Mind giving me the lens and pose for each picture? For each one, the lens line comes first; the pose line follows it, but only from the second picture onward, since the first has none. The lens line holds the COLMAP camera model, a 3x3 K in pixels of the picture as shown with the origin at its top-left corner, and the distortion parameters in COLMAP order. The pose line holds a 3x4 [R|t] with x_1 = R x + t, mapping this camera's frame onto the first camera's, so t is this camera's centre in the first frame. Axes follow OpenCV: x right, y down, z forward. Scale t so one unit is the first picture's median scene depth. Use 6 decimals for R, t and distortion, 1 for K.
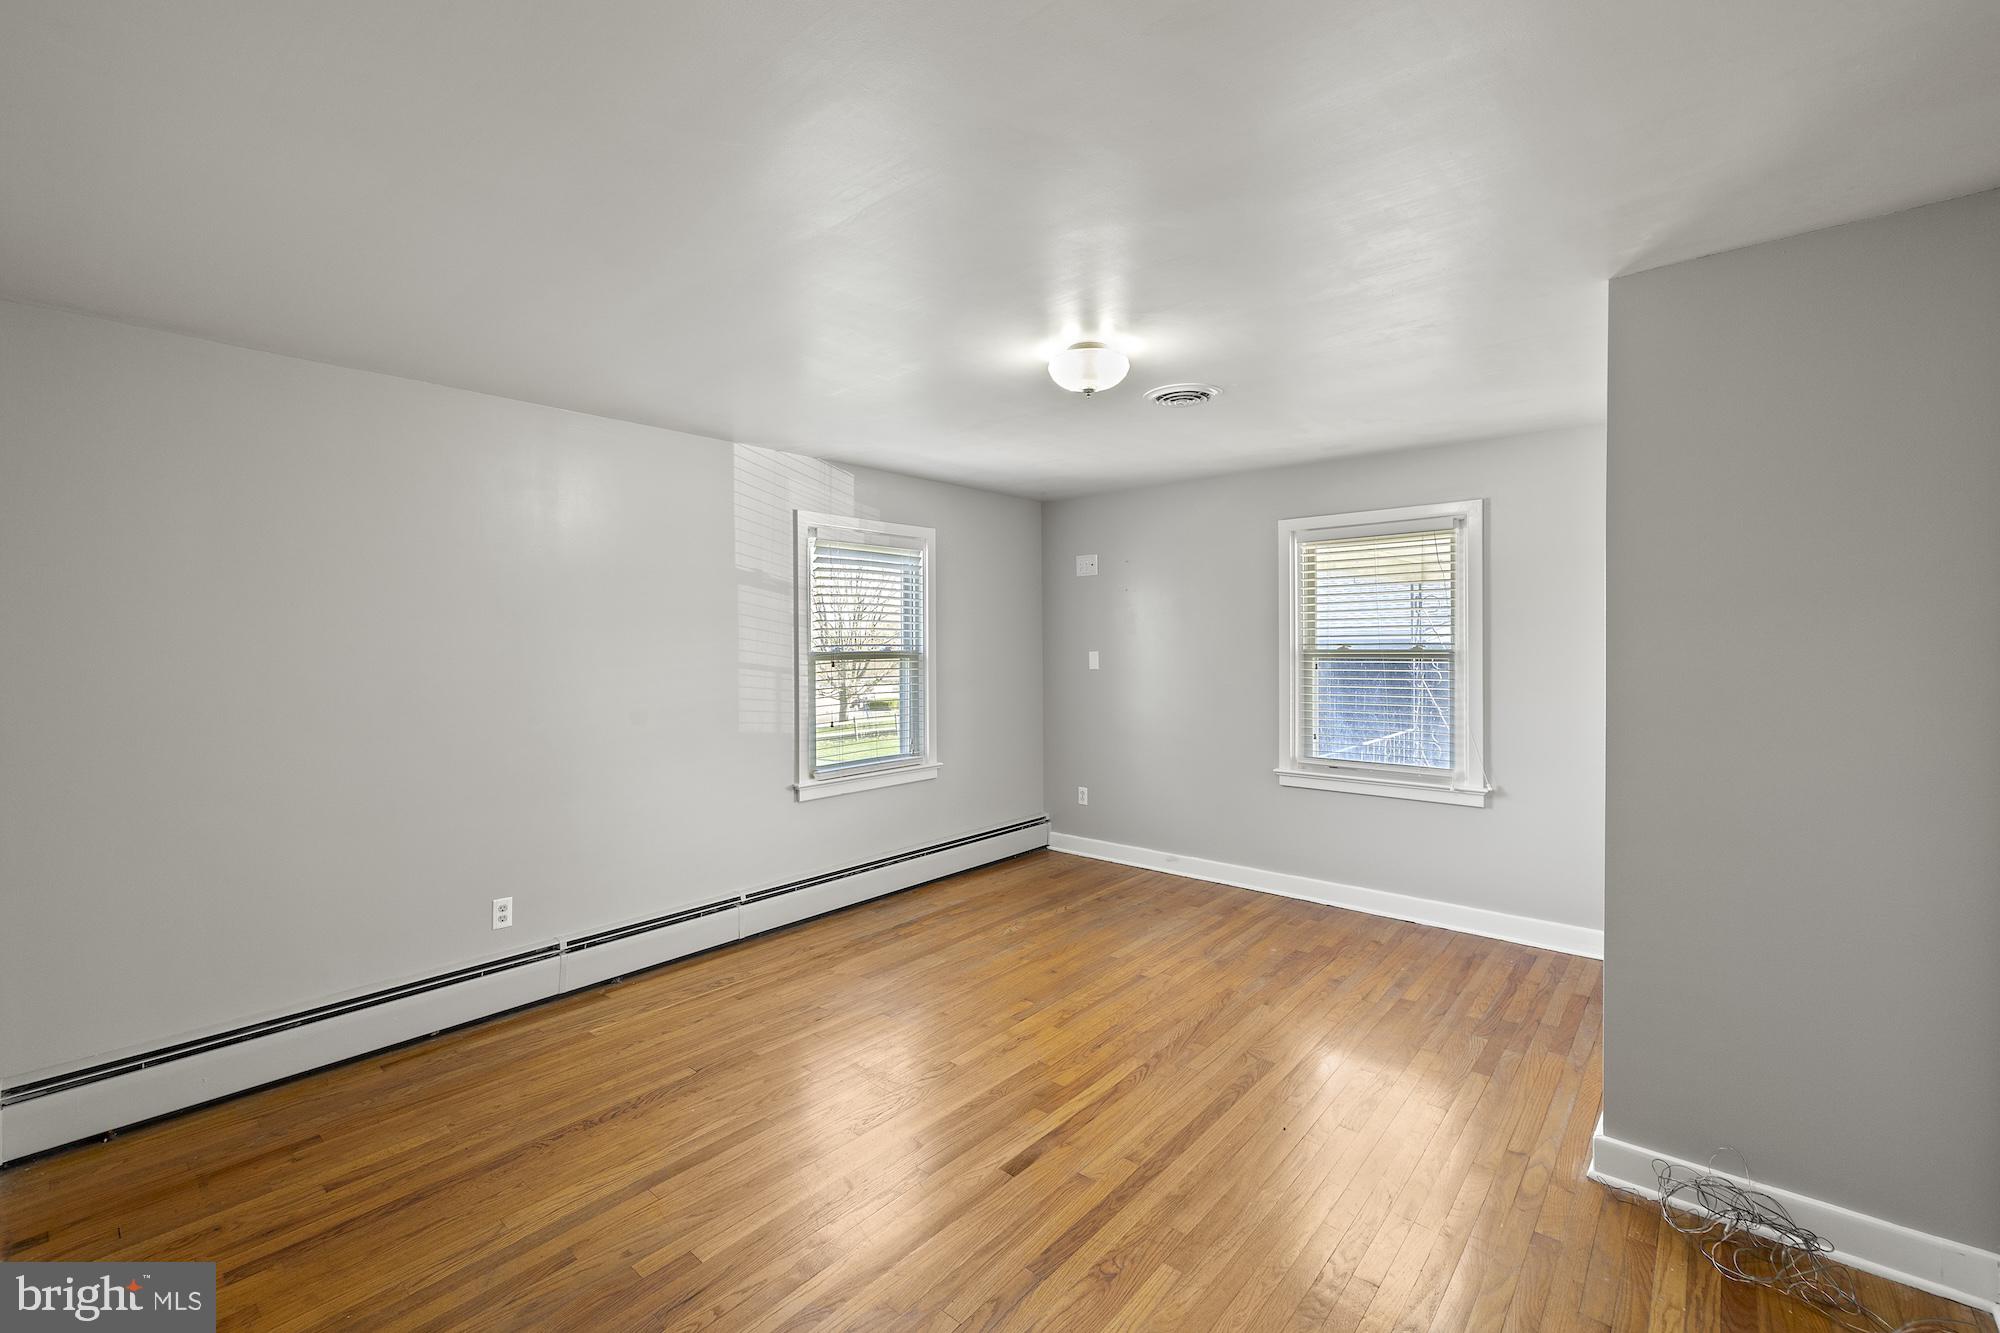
lens RADIAL K [[852.8, 0, 961.5], [0, 852.8, 662.9], [0, 0, 1]] dist [-0.002981, 0.000054]
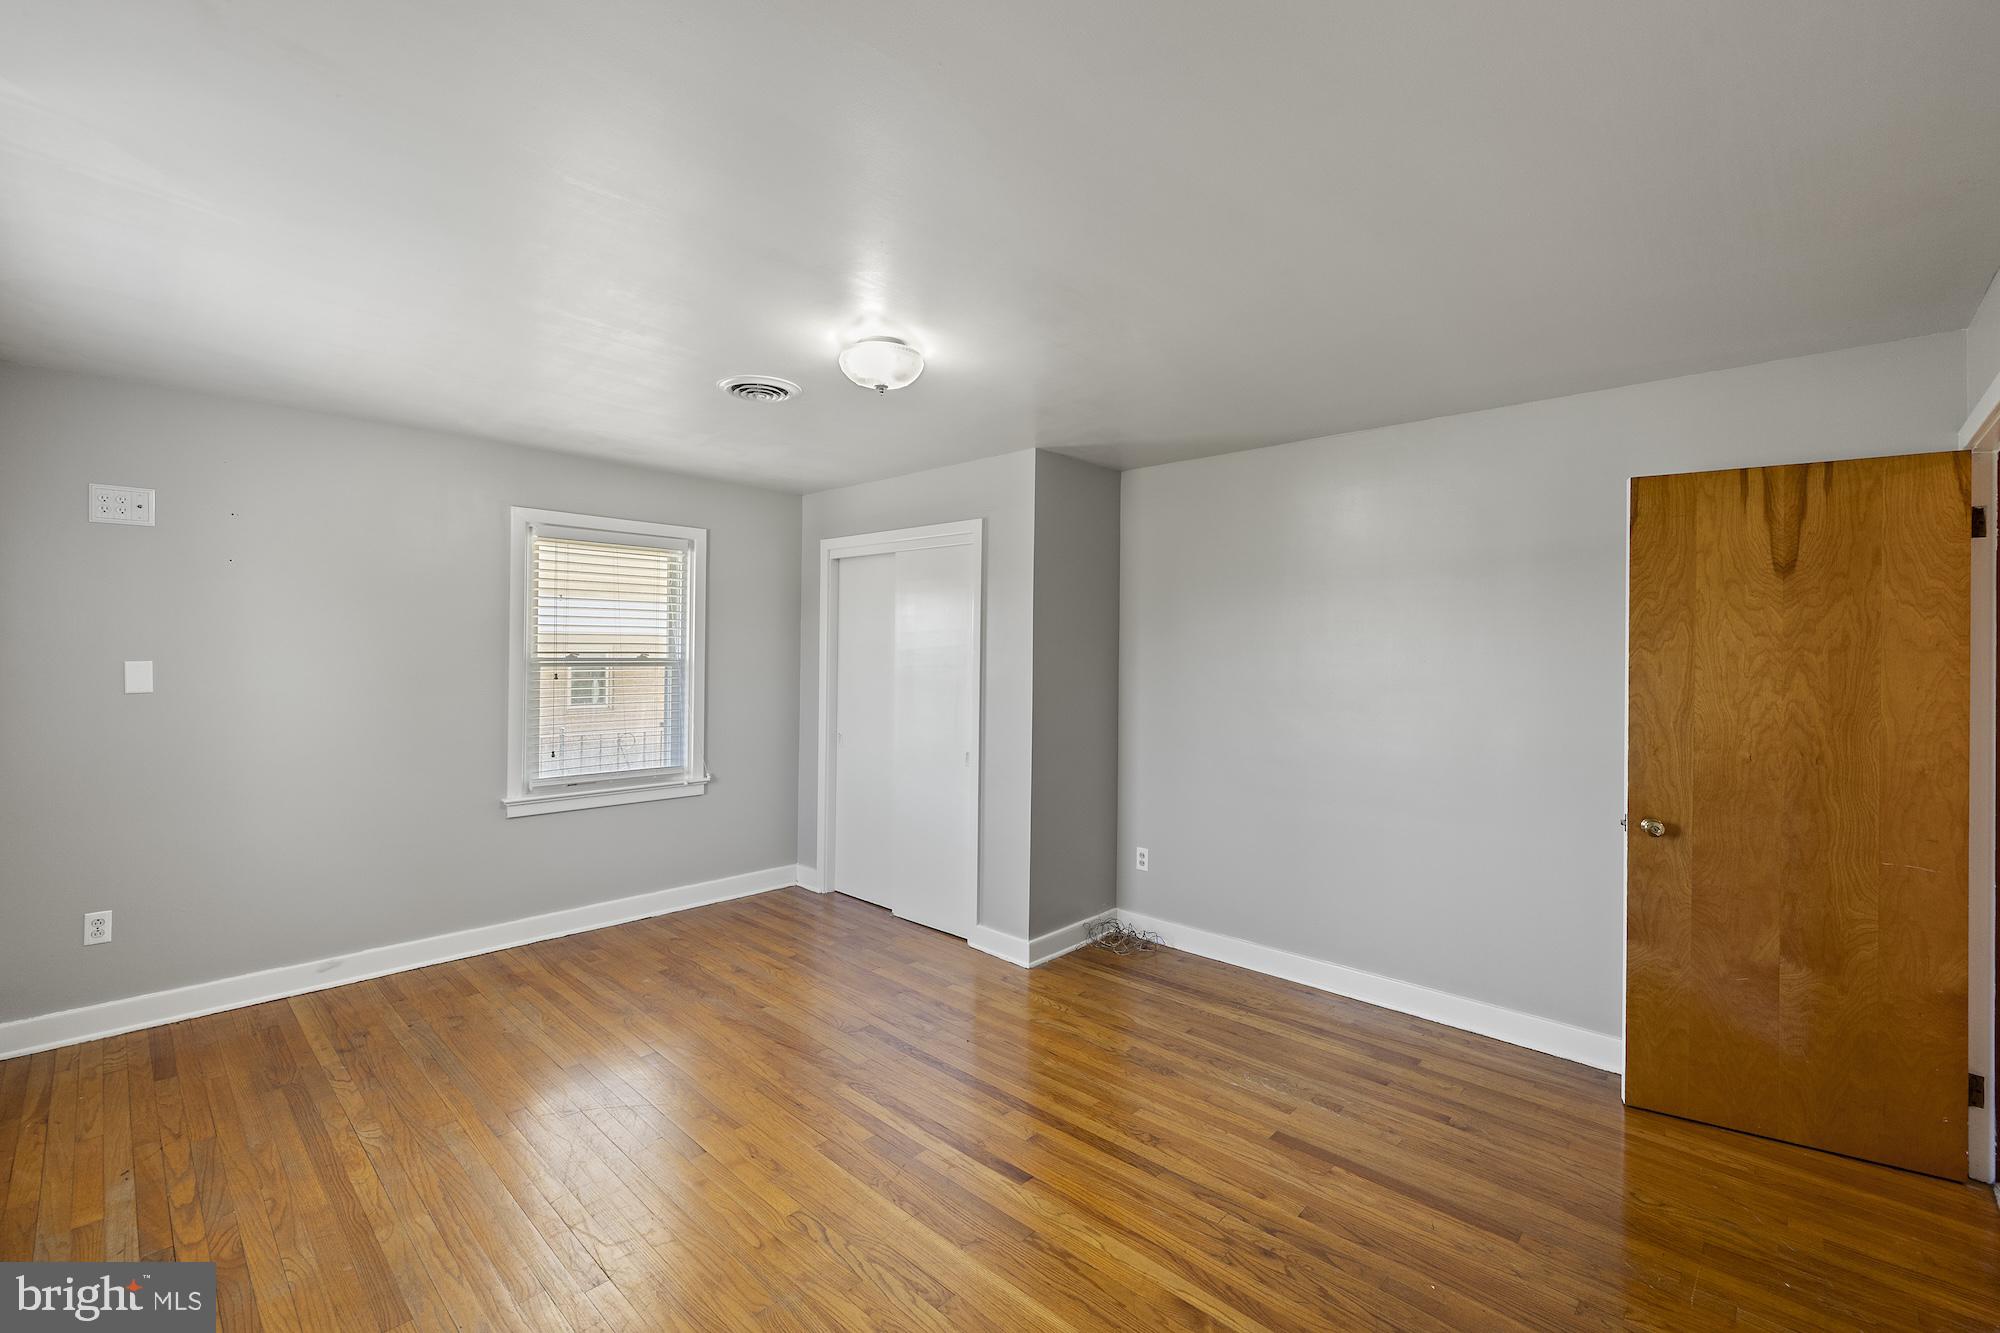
lens RADIAL K [[852.8, 0, 998.8], [0, 852.8, 652.8], [0, 0, 1]] dist [-0.002981, 0.000054]
pose [[0.005072, 0.006938, 0.999963, -0.517165], [0.013257, 0.999888, -0.007005, -0.009136], [-0.999899, 0.013292, 0.004980, 0.553403]]
